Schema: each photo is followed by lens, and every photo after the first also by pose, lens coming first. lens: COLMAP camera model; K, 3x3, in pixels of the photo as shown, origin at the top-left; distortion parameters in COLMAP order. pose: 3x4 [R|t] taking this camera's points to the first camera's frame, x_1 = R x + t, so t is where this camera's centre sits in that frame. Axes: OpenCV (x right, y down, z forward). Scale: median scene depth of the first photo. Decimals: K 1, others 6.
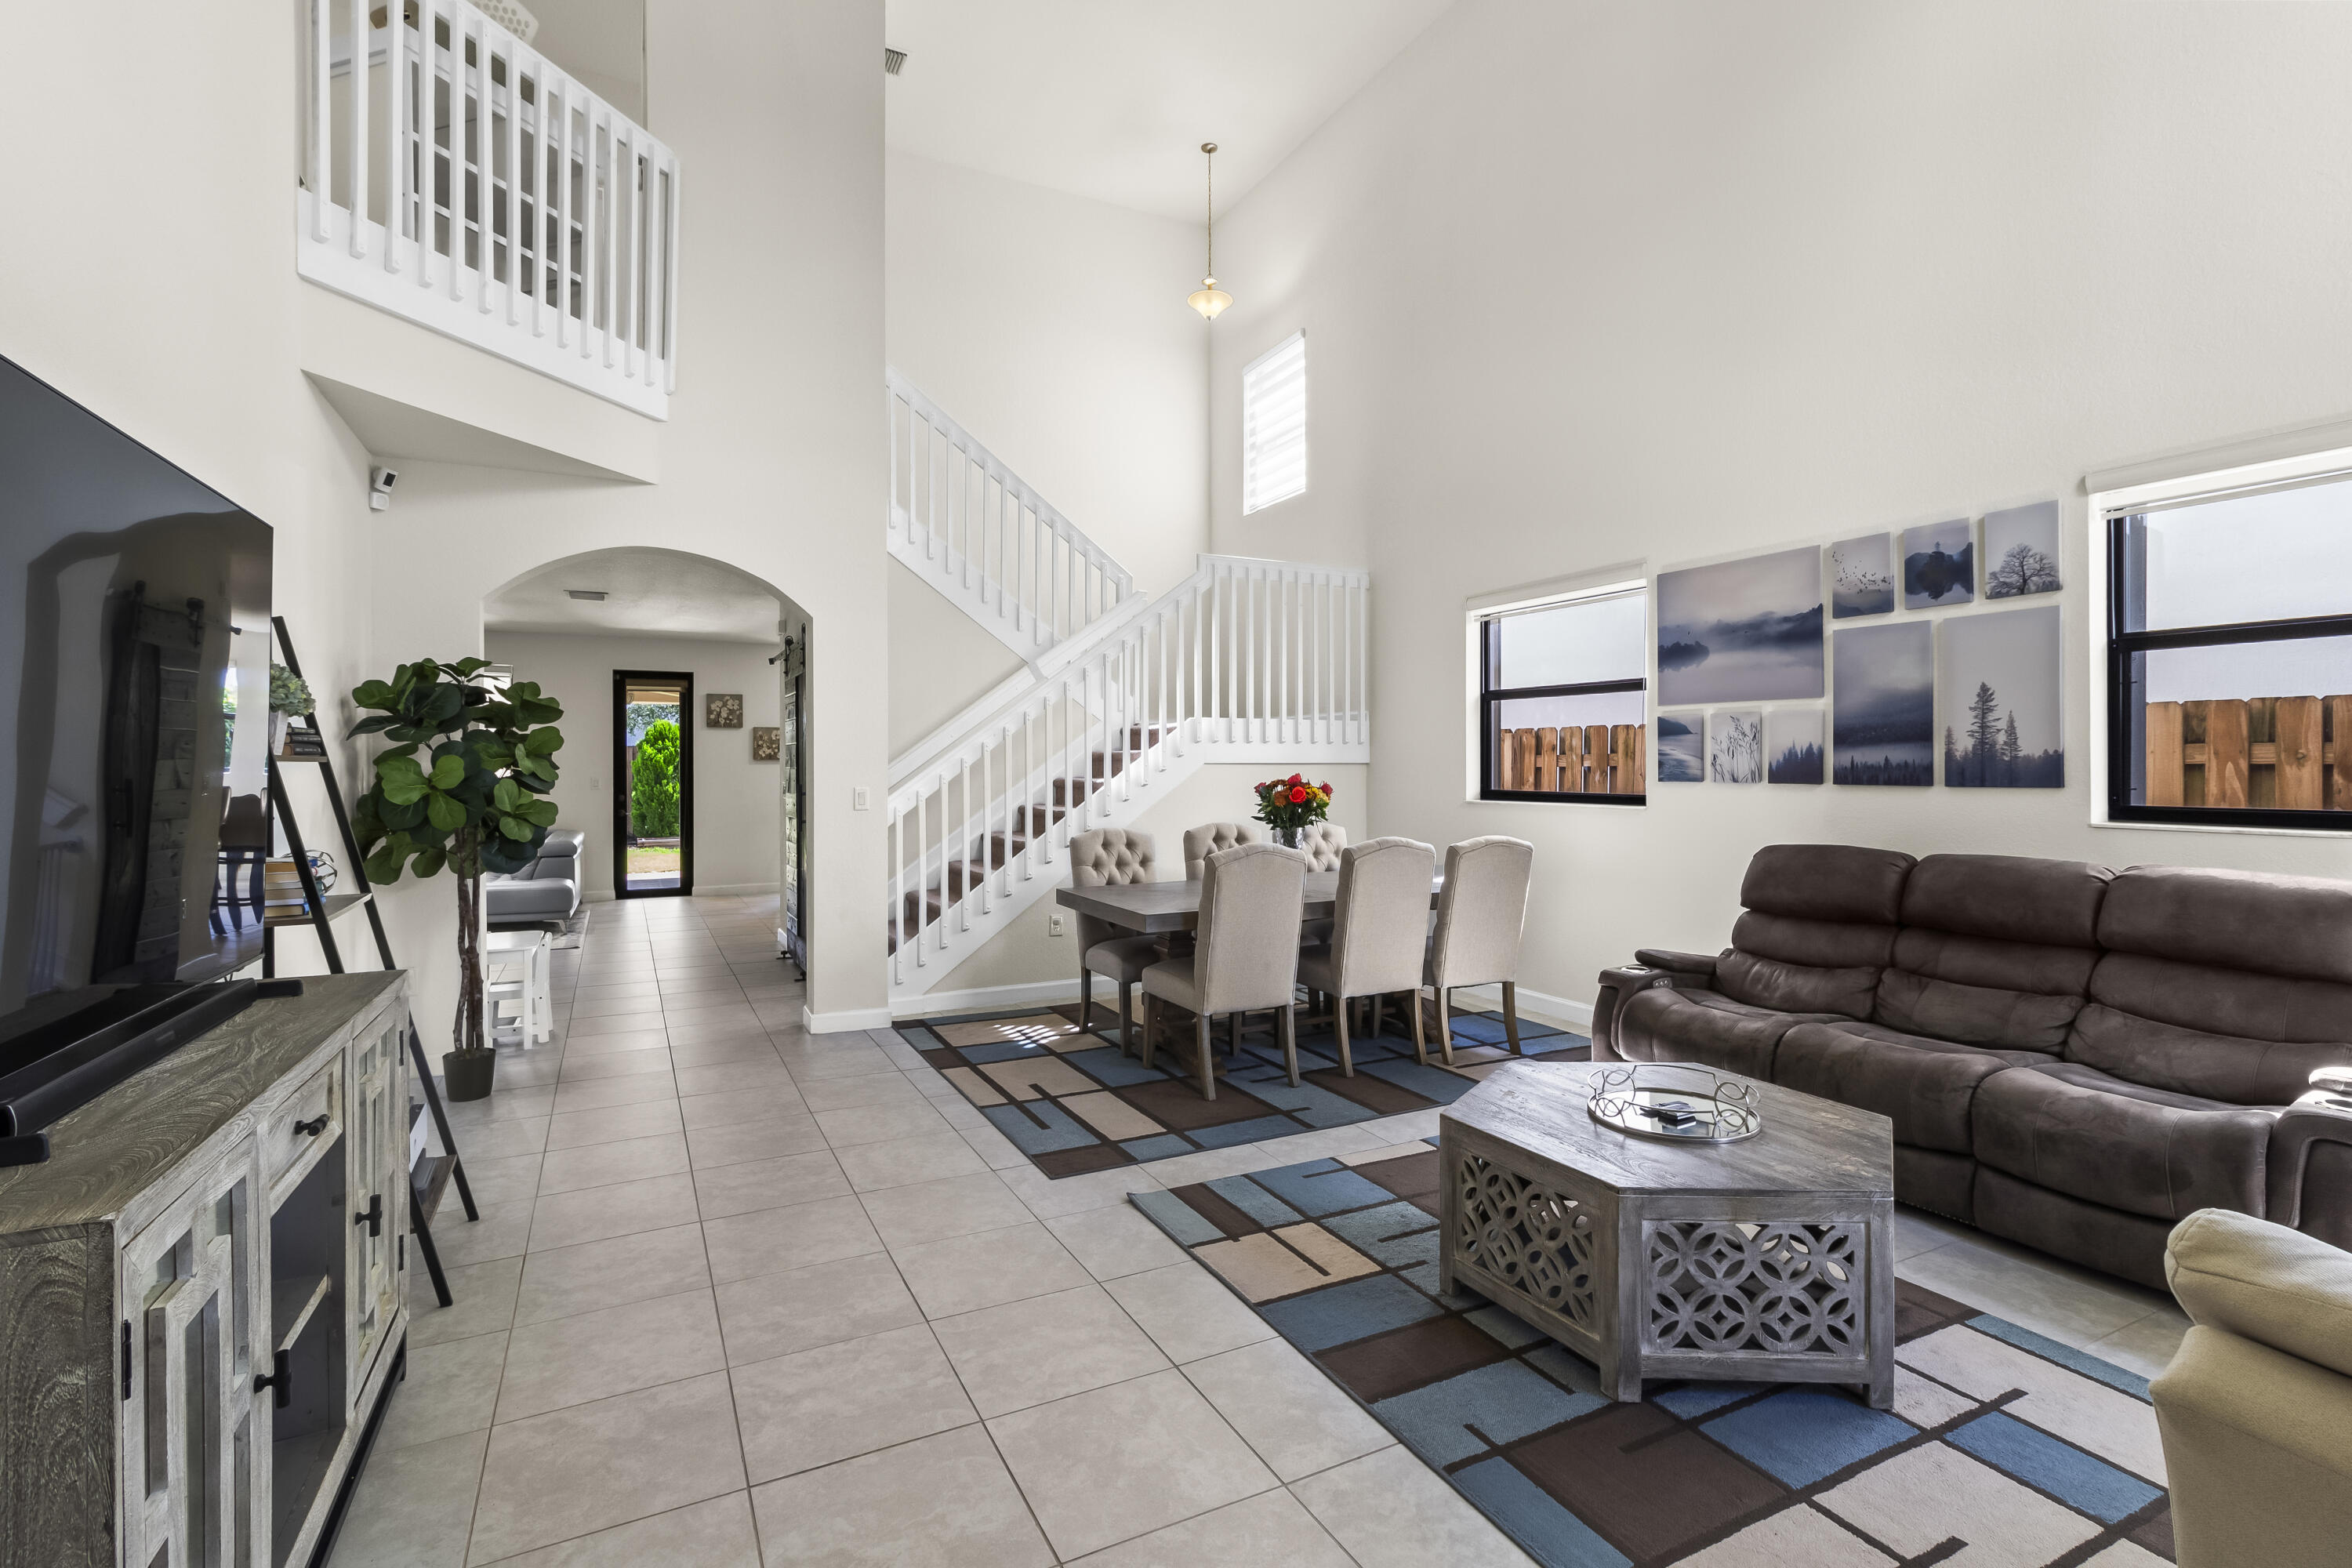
lens RADIAL K [[1084.8, 0, 1176.0], [0, 1084.8, 784.0], [0, 0, 1]] dist [0.000284, 0.000021]
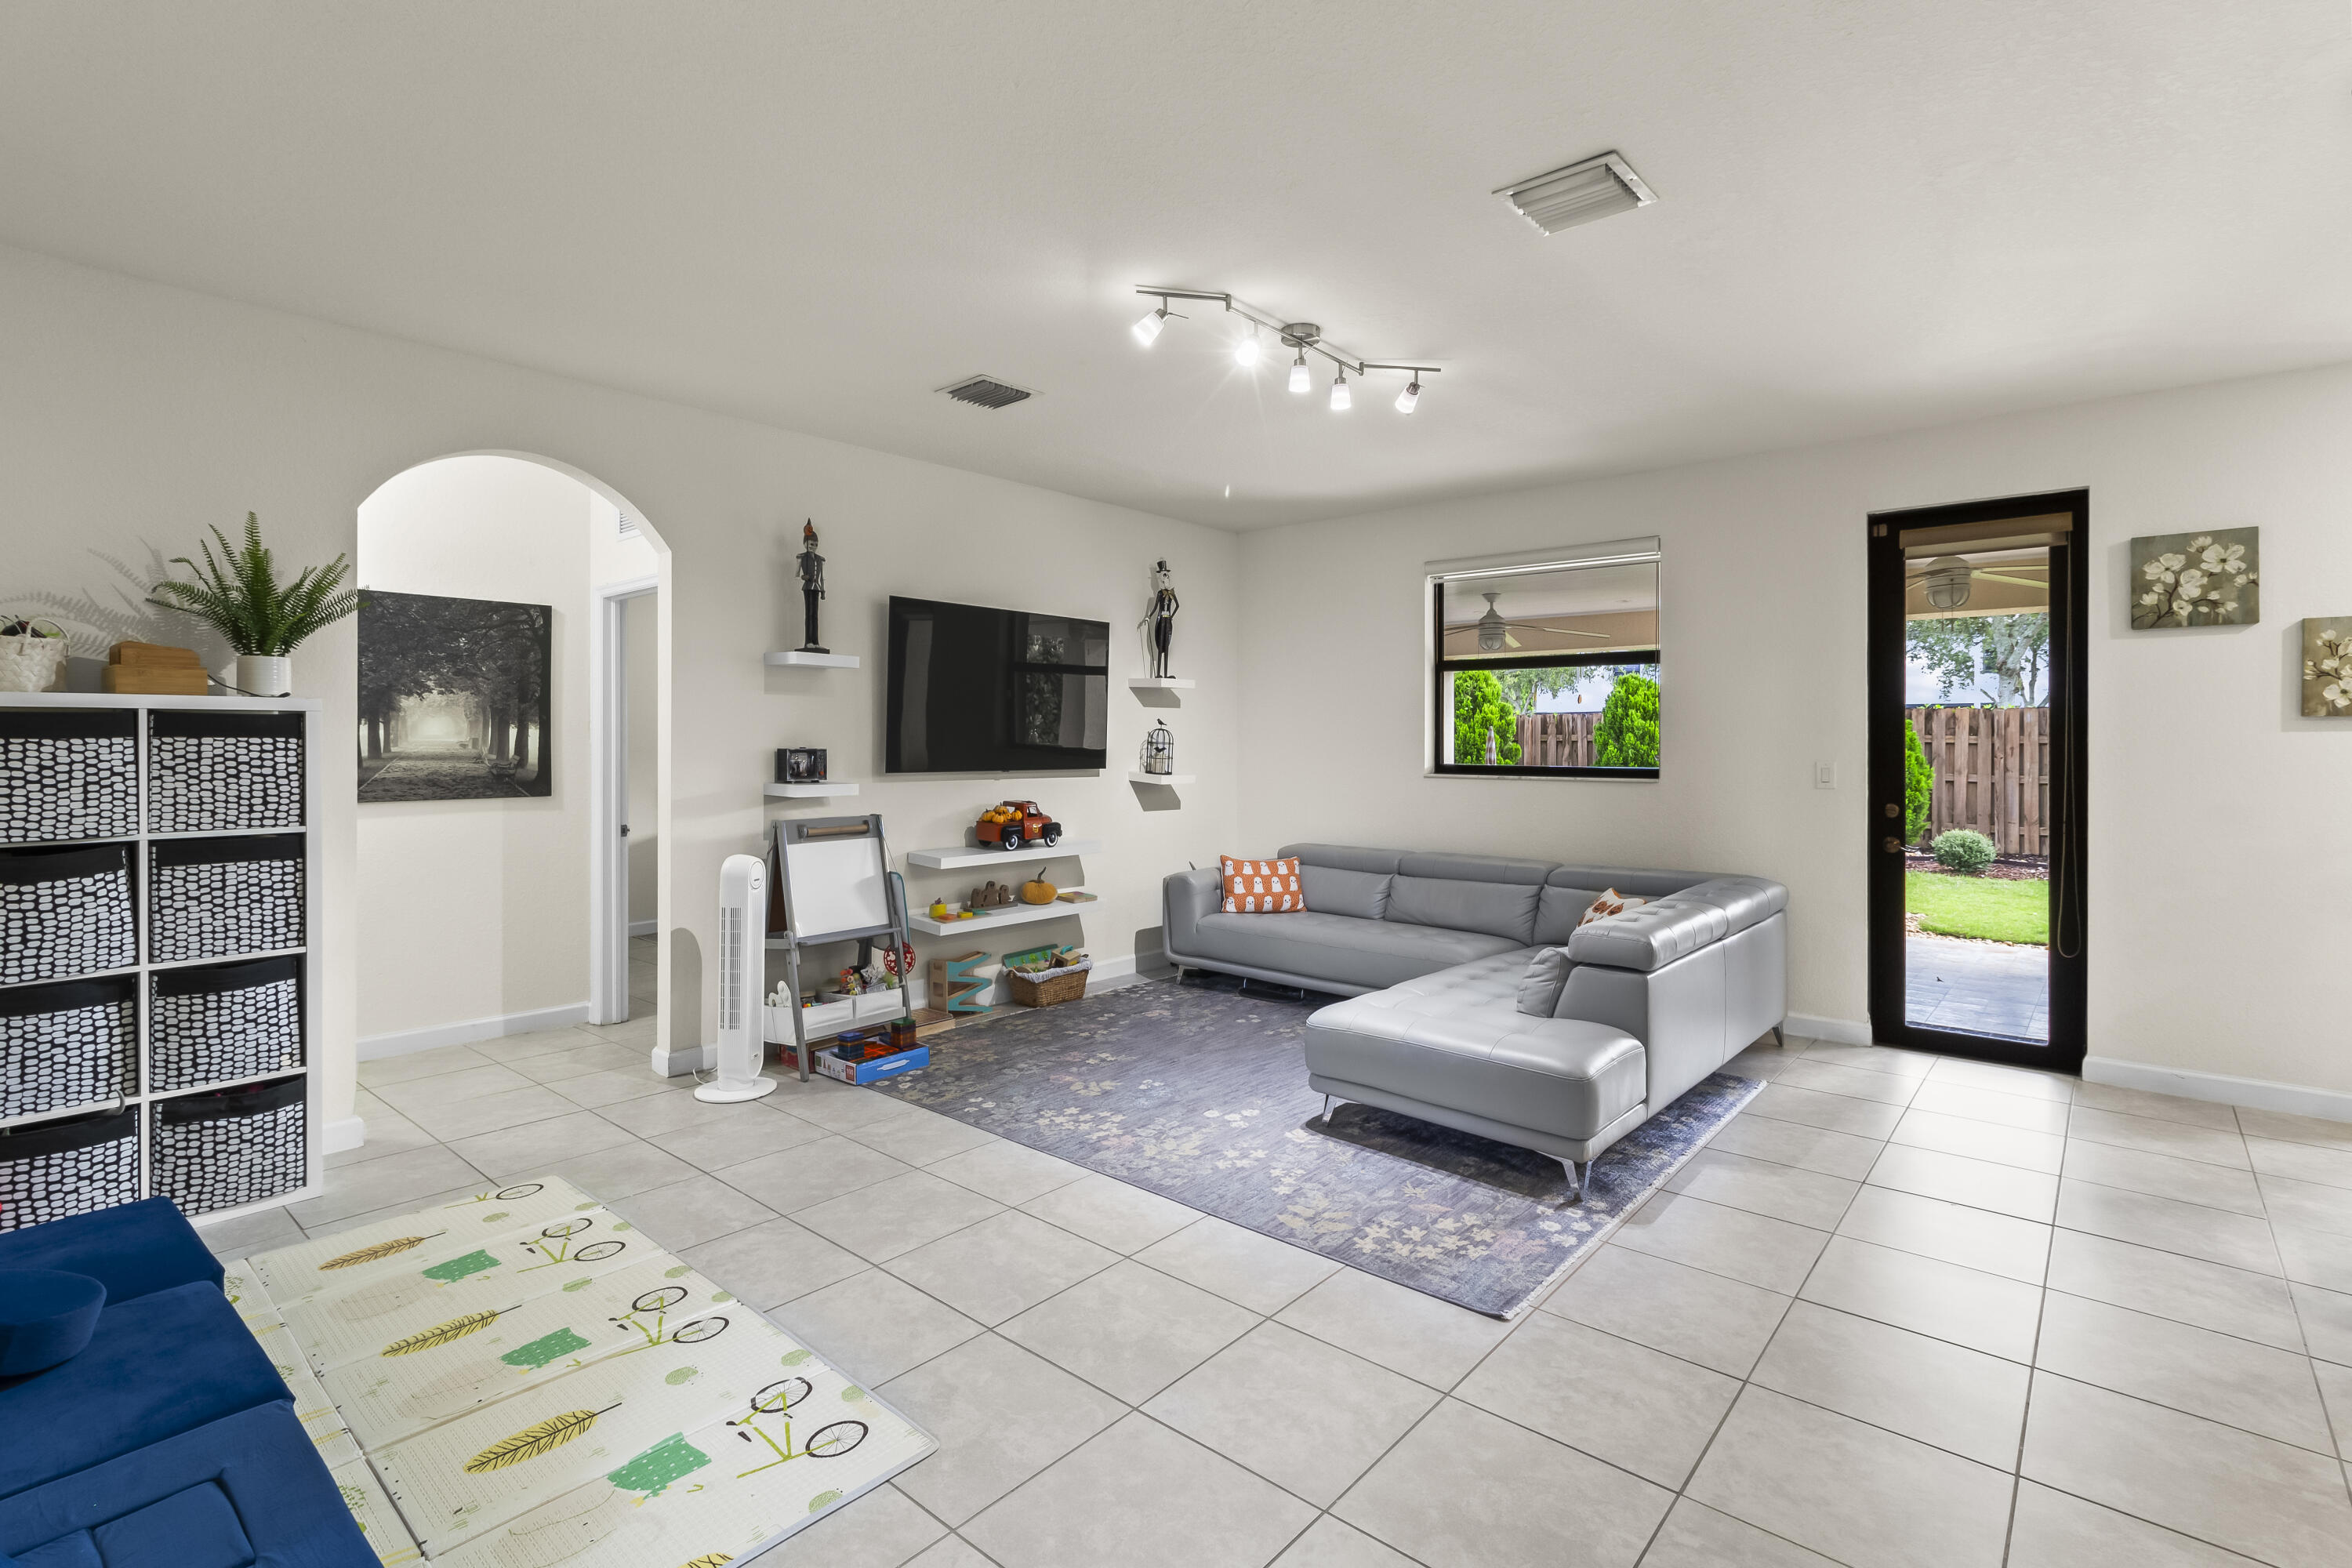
lens RADIAL K [[1093.7, 0, 1181.2], [0, 1093.7, 743.1], [0, 0, 1]] dist [-0.000128, 0.000125]
pose [[0.375531, -0.000893, -0.926809, -0.209701], [-0.012322, 0.999906, -0.005956, -0.008014], [0.926728, 0.013657, 0.375485, 0.562212]]
